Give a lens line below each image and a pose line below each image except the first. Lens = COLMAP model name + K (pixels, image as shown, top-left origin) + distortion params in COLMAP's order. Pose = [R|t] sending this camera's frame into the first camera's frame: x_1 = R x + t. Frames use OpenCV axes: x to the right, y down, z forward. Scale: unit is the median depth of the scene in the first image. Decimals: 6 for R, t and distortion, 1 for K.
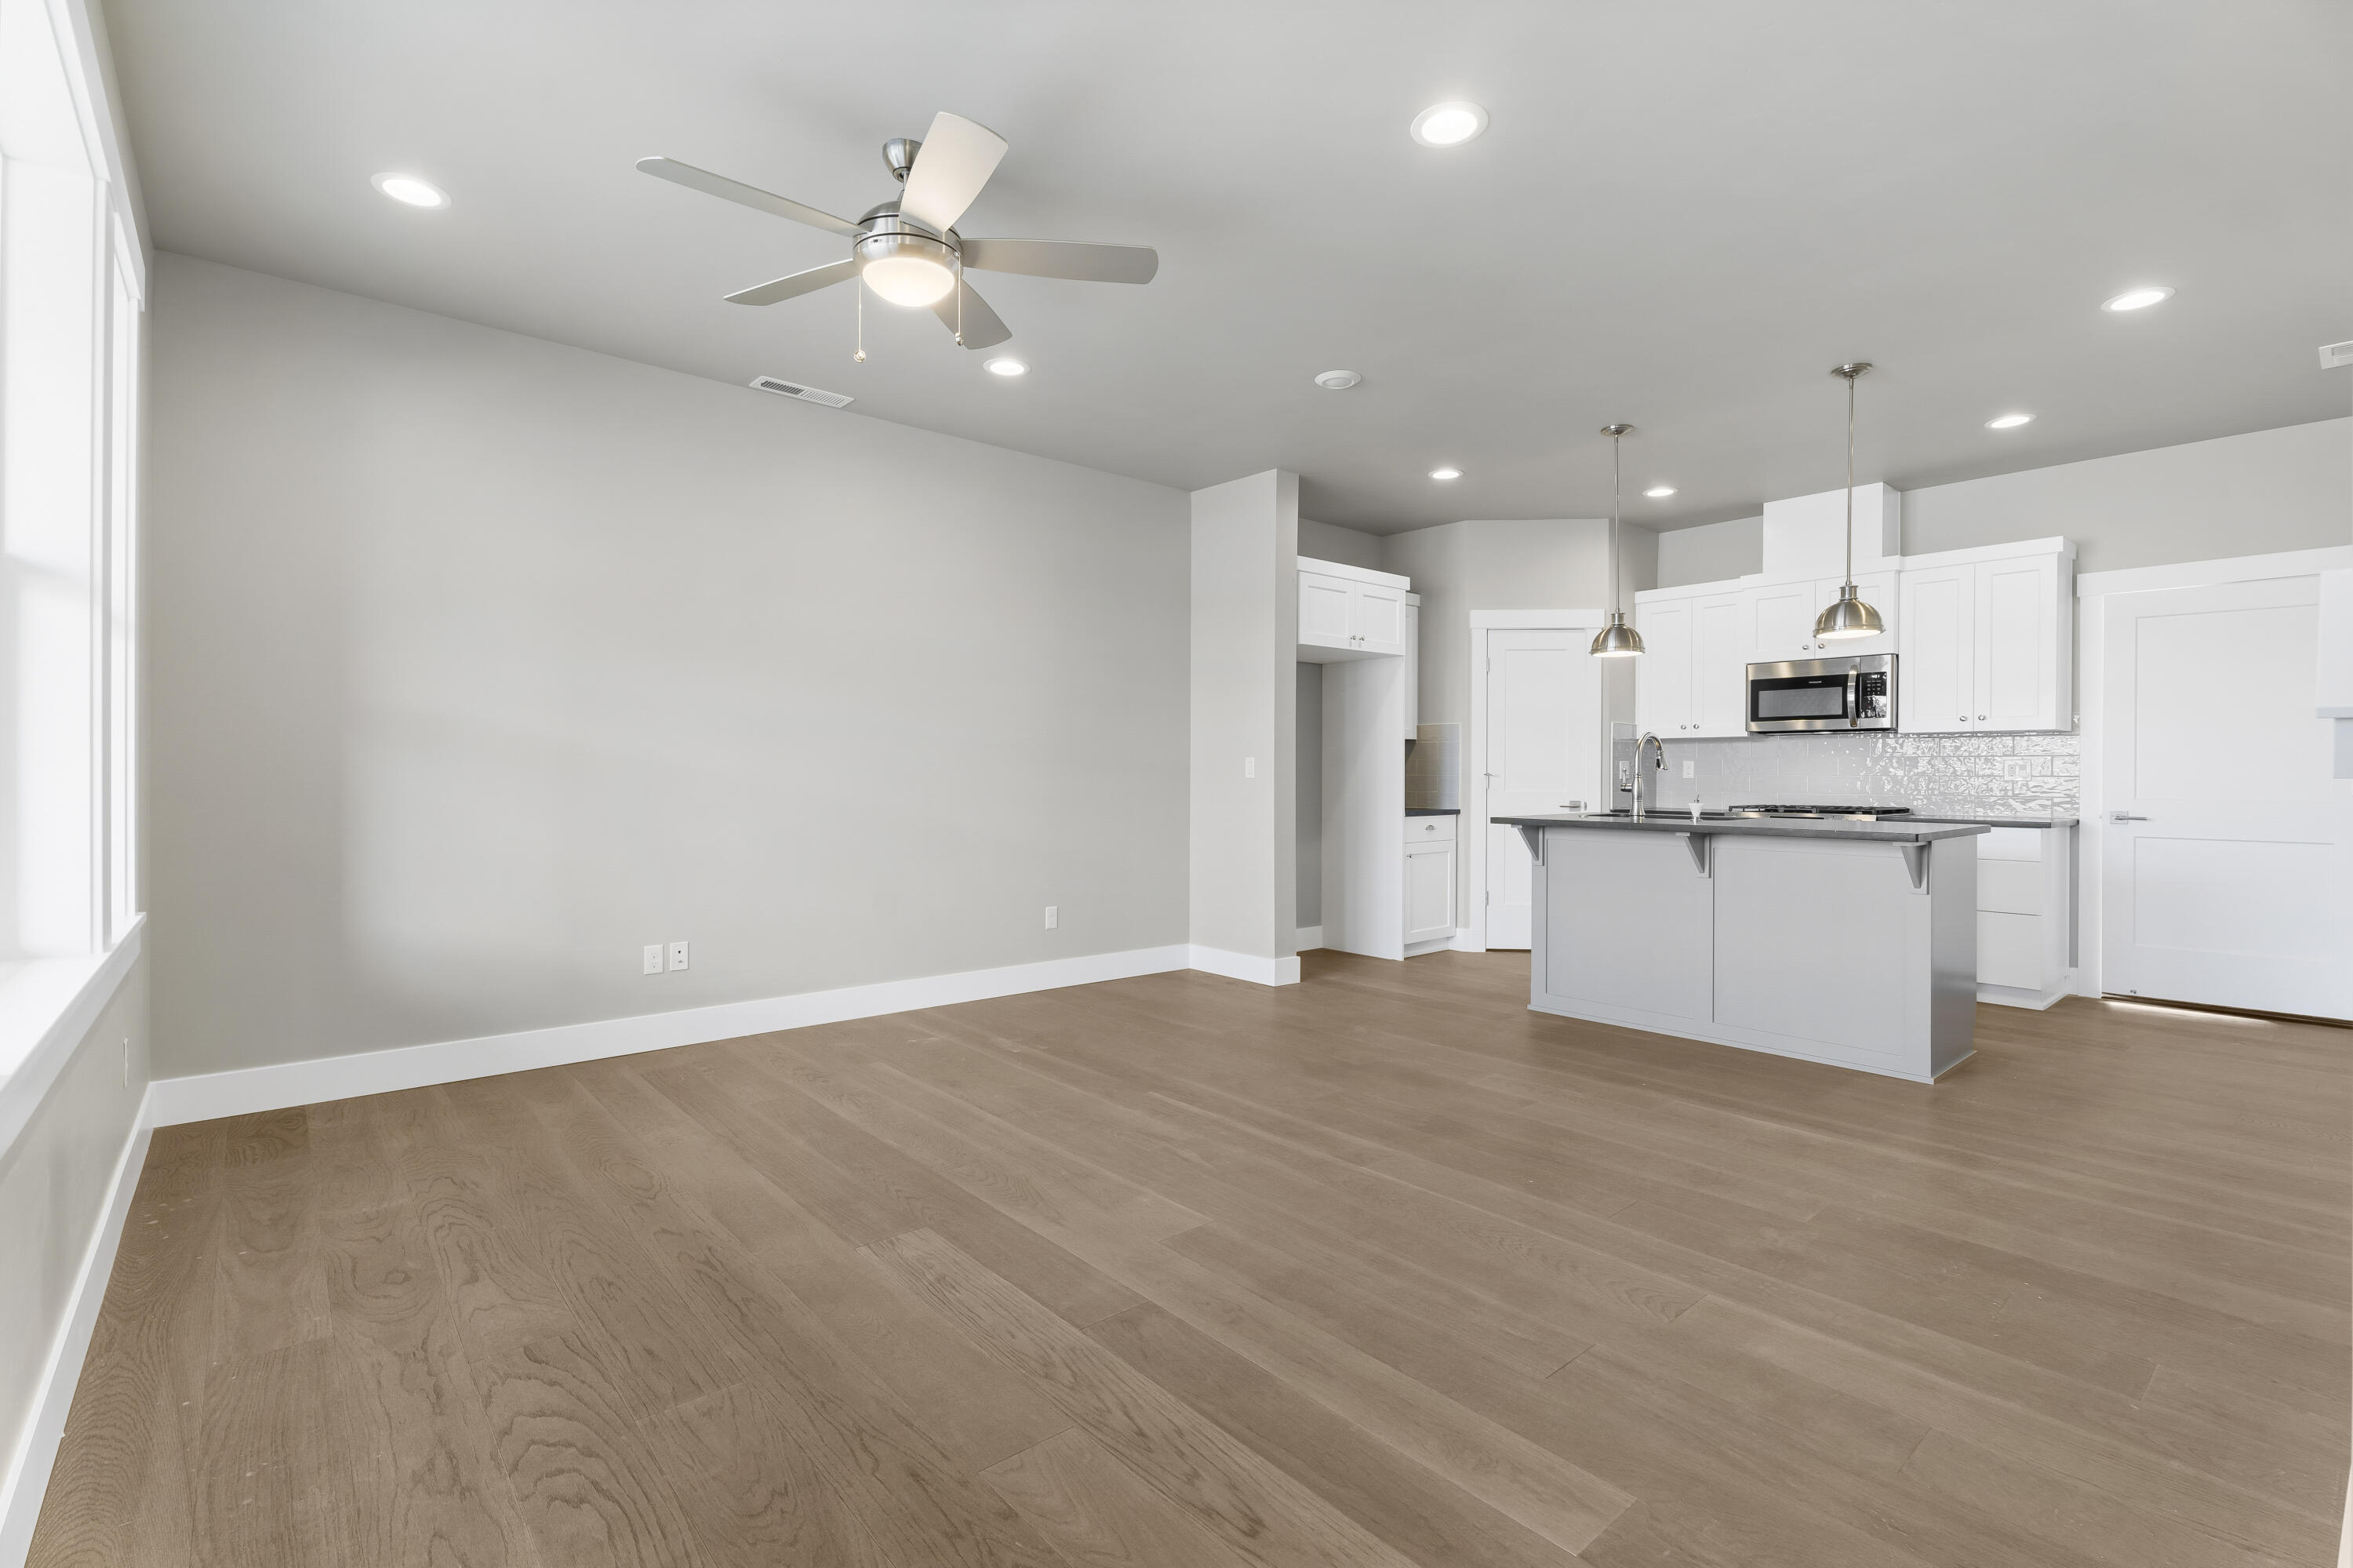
lens RADIAL K [[1069.3, 0, 1181.4], [0, 1069.3, 784.2], [0, 0, 1]] dist [-0.003277, 0.000048]
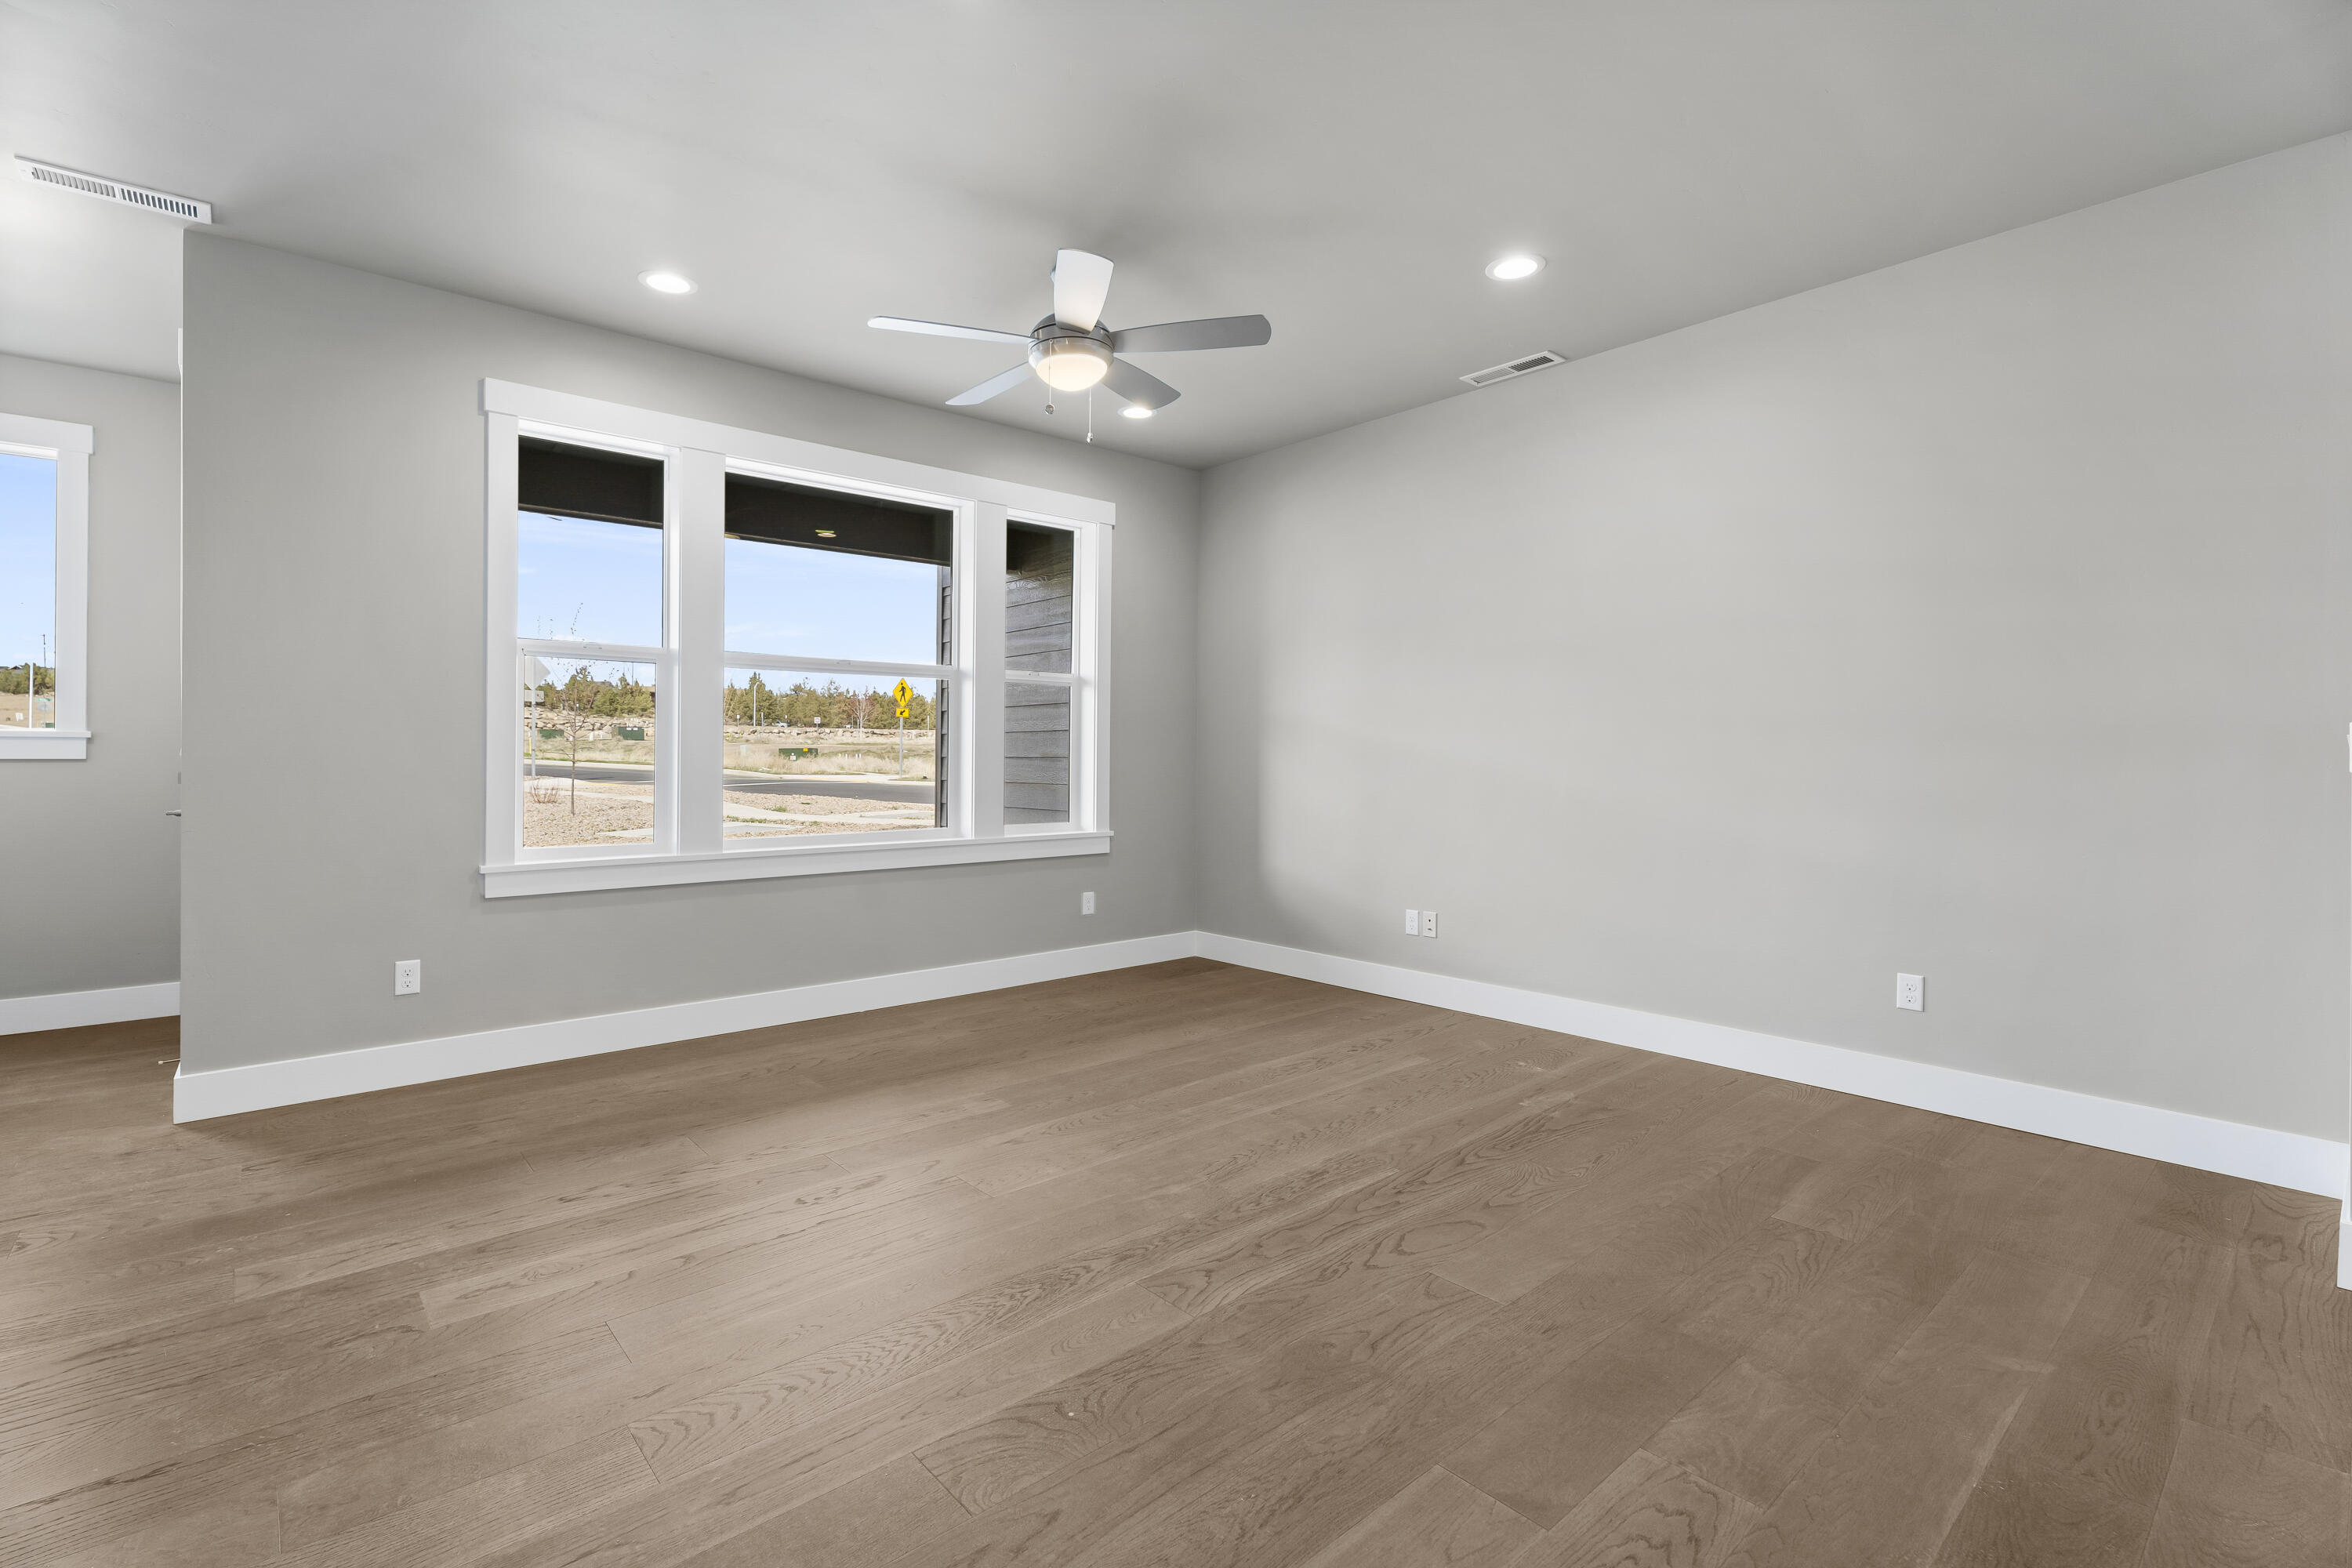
lens RADIAL K [[1068.8, 0, 1177.5], [0, 1068.8, 760.9], [0, 0, 1]] dist [-0.003277, 0.000048]
pose [[0.001238, 0.001944, -0.999997, 0.808360], [-0.013406, 0.999908, 0.001928, -0.013317], [0.999909, 0.013404, 0.001264, 0.891491]]
